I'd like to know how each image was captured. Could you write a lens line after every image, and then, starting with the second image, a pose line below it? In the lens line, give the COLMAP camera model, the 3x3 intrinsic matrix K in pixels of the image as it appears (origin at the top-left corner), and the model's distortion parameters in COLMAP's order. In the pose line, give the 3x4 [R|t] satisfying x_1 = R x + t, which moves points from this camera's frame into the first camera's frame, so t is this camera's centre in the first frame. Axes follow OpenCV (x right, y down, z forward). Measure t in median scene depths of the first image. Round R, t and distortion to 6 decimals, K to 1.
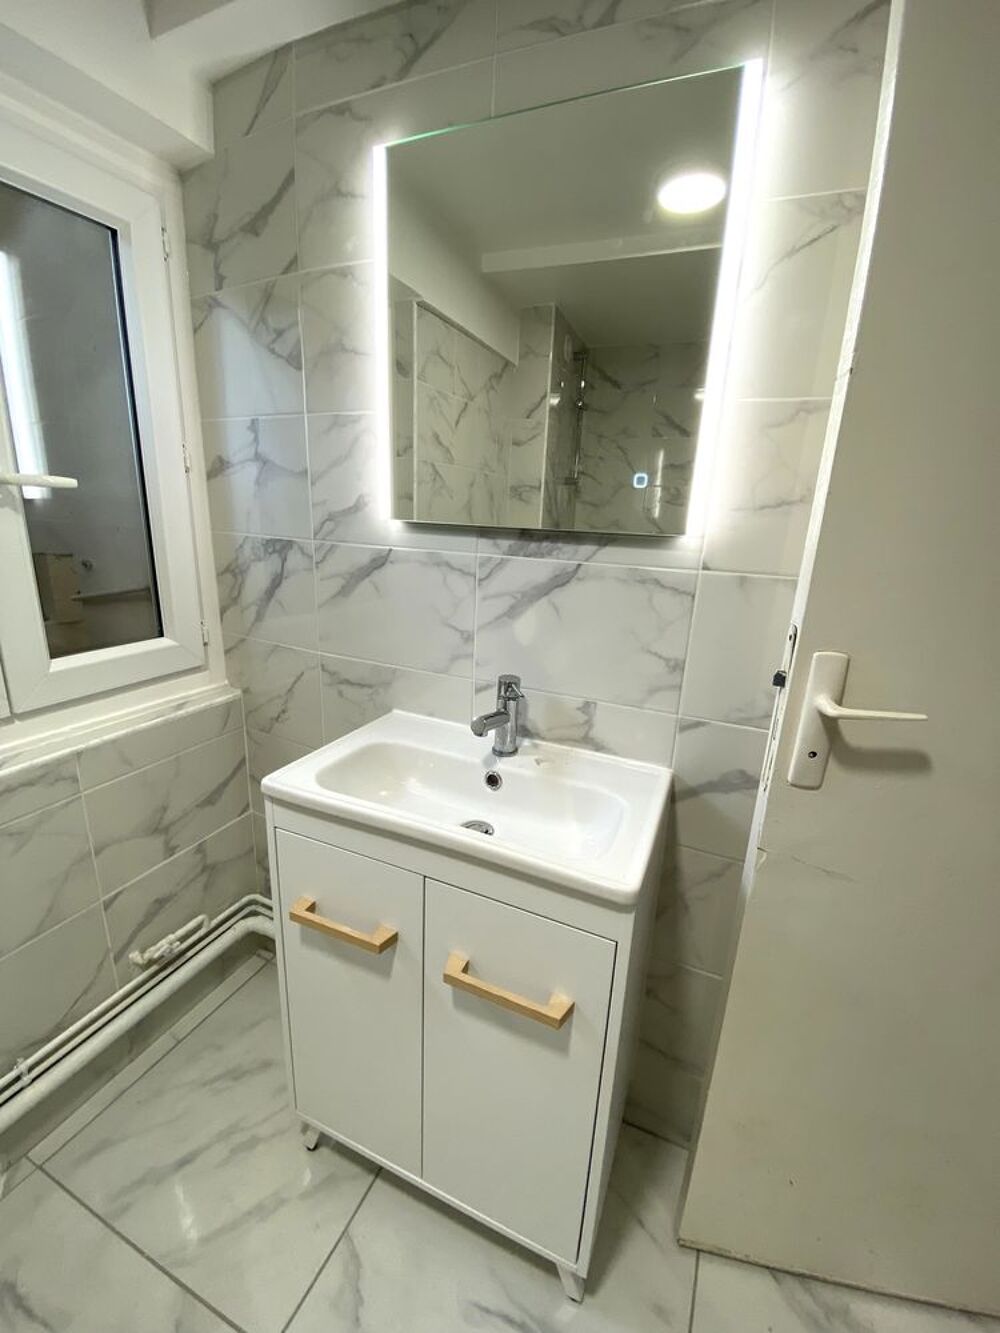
lens RADIAL K [[550.7, 0, 504.8], [0, 550.7, 672.0], [0, 0, 1]] dist [0.004092, -0.007918]
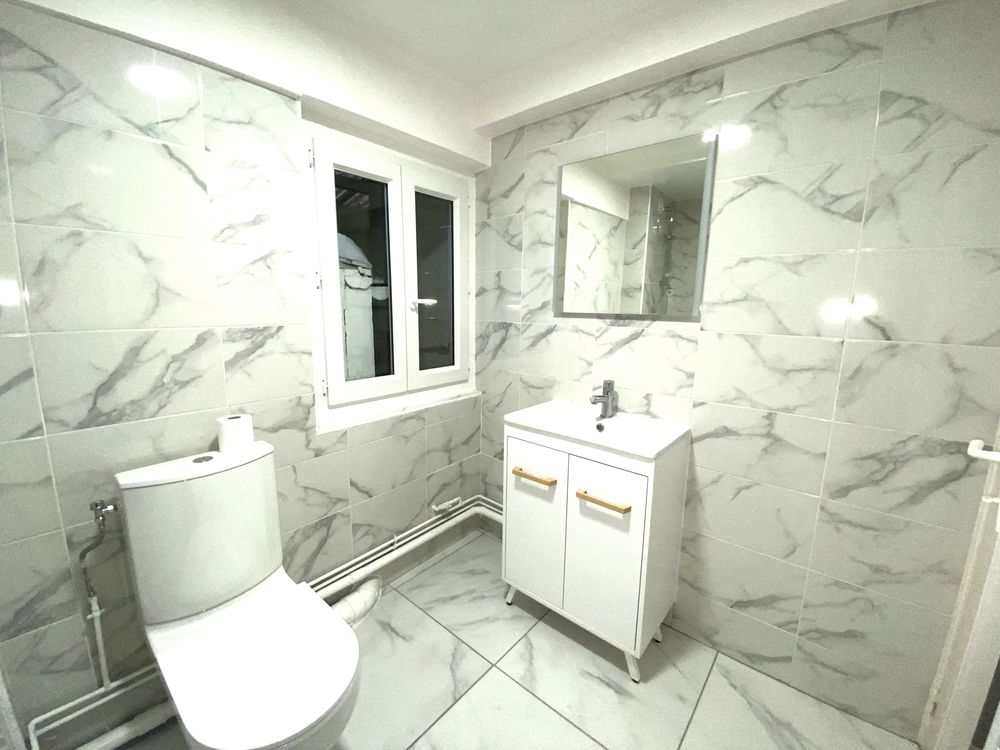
lens RADIAL K [[413.1, 0, 494.7], [0, 413.1, 379.8], [0, 0, 1]] dist [0.004092, -0.007918]
pose [[0.953326, 0.020631, -0.301238, 0.057605], [-0.050734, 0.994424, -0.092451, 0.155308], [0.297651, 0.103418, 0.949057, -0.599963]]
